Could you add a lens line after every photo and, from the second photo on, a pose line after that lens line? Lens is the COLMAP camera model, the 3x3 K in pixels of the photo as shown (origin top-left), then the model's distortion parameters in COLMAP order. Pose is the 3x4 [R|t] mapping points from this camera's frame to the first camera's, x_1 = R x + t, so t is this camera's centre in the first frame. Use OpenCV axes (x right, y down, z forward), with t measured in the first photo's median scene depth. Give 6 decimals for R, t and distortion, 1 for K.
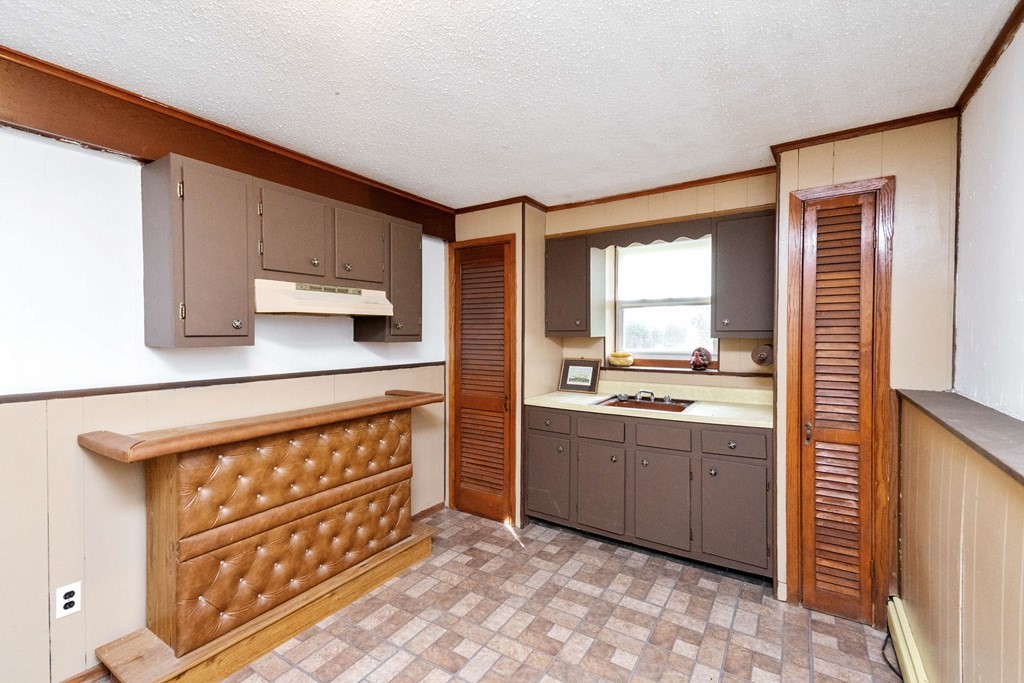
lens RADIAL K [[455.6, 0, 515.0], [0, 455.6, 327.9], [0, 0, 1]] dist [0.030036, -0.000305]
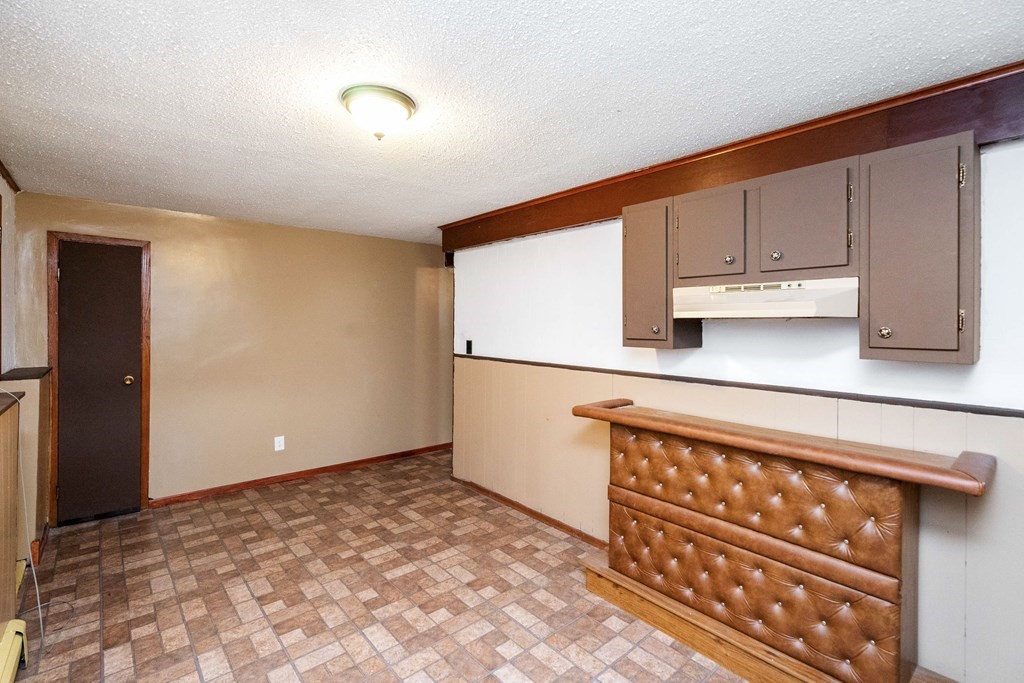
lens RADIAL K [[464.1, 0, 511.5], [0, 464.1, 316.5], [0, 0, 1]] dist [-0.002040, -0.000235]
pose [[-0.281972, -0.020197, -0.959210, 0.528861], [-0.003723, 0.999794, -0.019957, -0.014211], [0.959416, -0.002056, -0.281989, 0.823023]]
